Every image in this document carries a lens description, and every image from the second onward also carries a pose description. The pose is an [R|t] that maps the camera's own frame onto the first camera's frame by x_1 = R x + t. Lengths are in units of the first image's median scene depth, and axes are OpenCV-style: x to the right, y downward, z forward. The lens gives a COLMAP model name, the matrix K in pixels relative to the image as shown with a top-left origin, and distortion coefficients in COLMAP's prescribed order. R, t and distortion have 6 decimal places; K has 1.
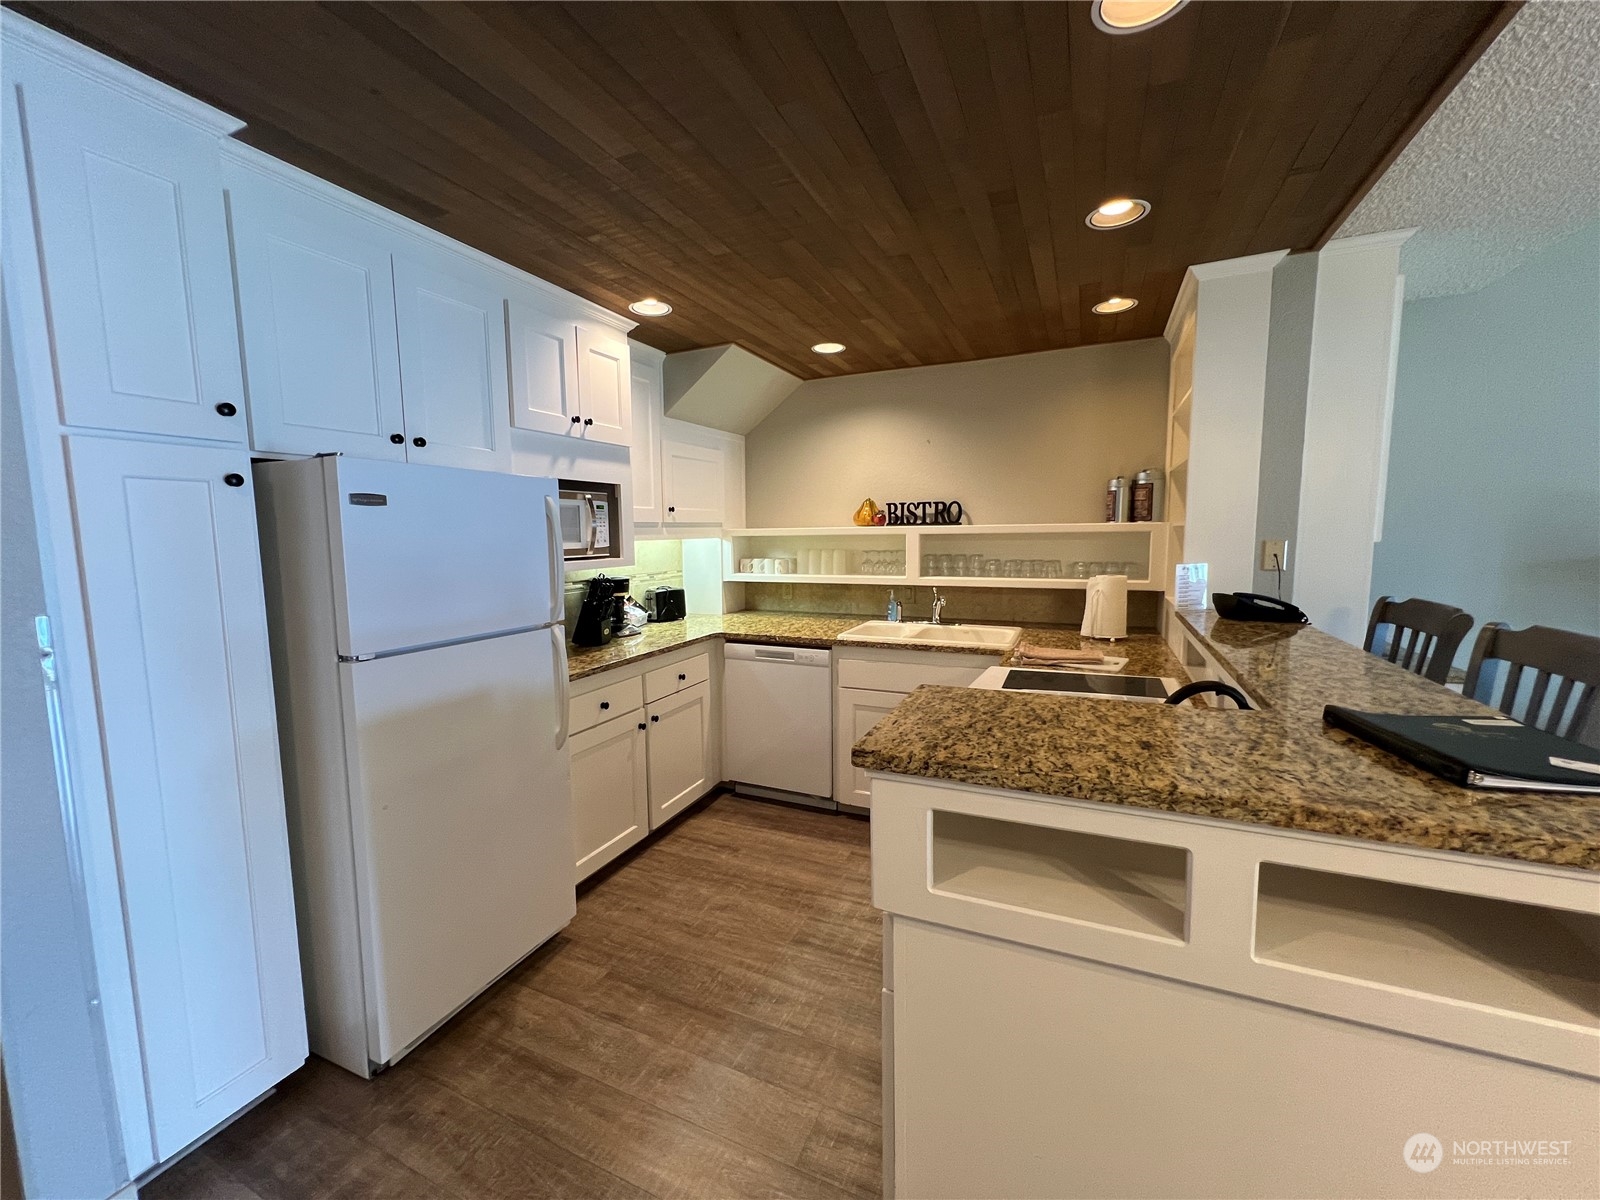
lens RADIAL K [[641.9, 0, 798.4], [0, 641.9, 595.9], [0, 0, 1]] dist [-0.002687, 0.000402]
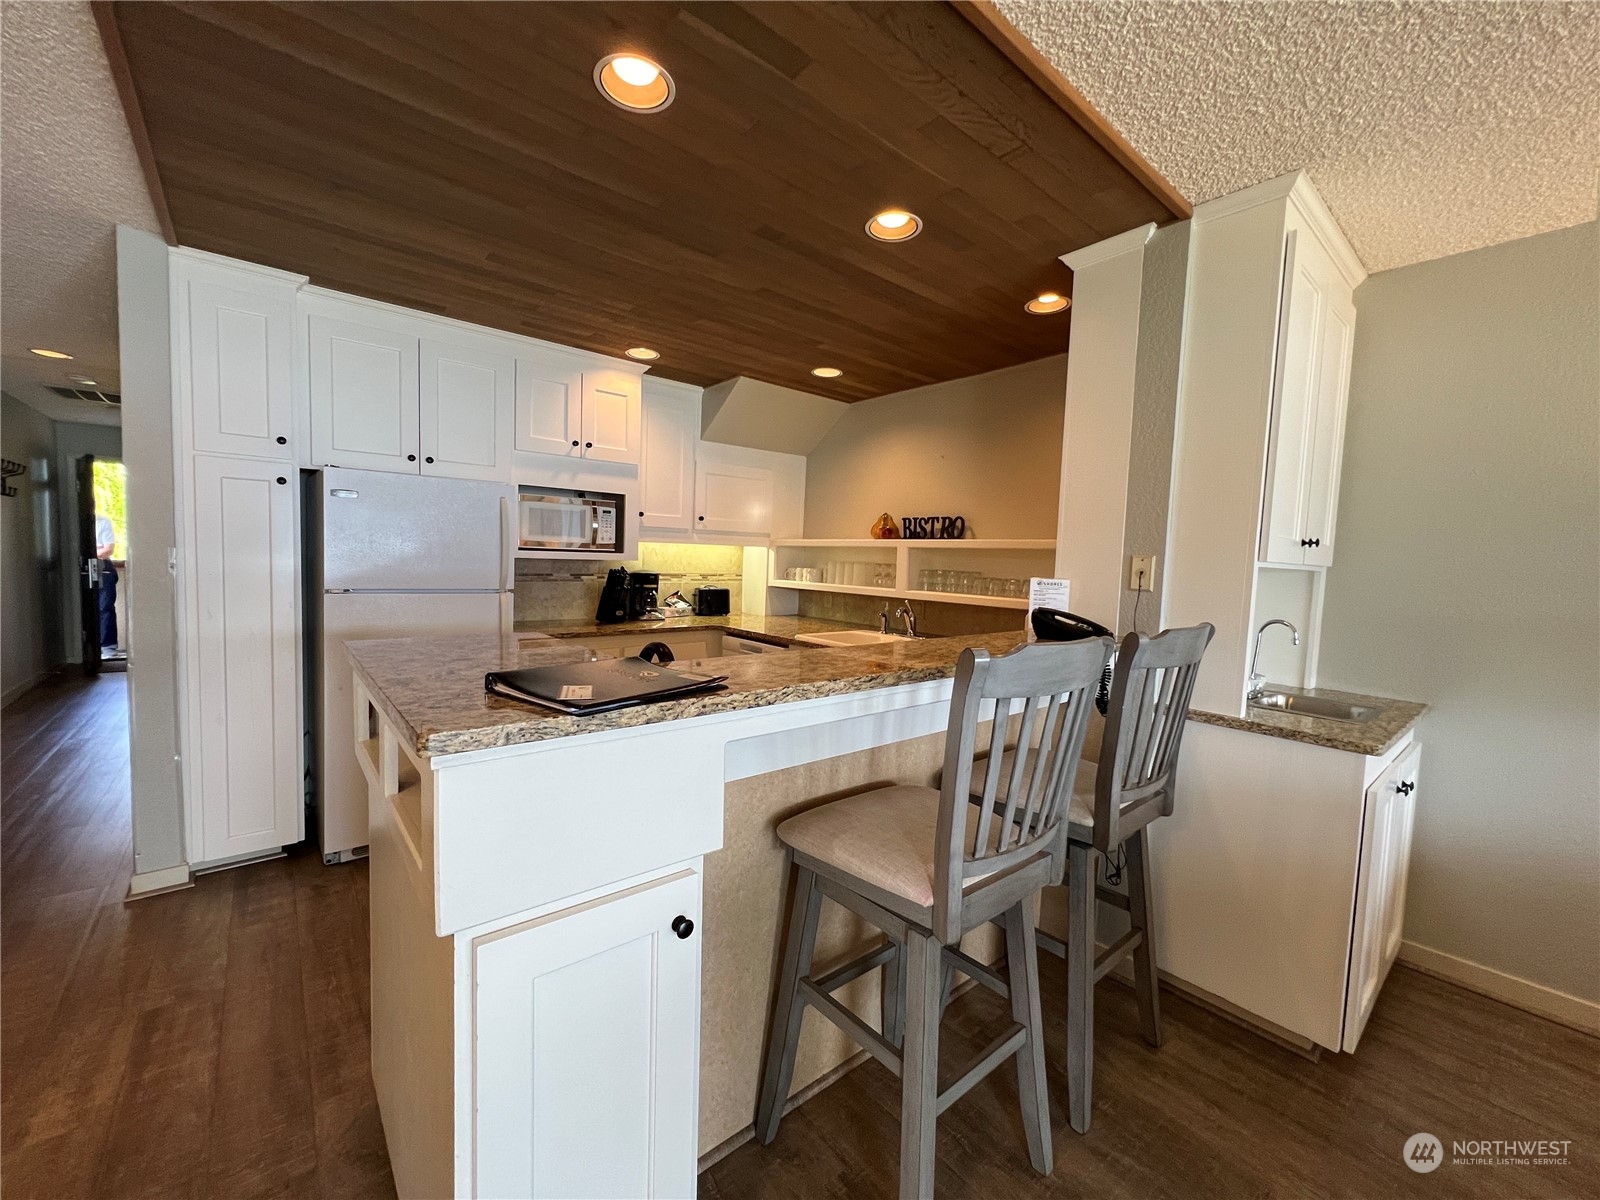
lens RADIAL K [[641.9, 0, 794.3], [0, 641.9, 601.5], [0, 0, 1]] dist [-0.002687, 0.000402]
pose [[0.899855, 0.073390, -0.429971, 0.468296], [-0.088905, 0.995910, -0.016075, 0.020565], [0.427033, 0.052691, 0.902699, 0.016937]]
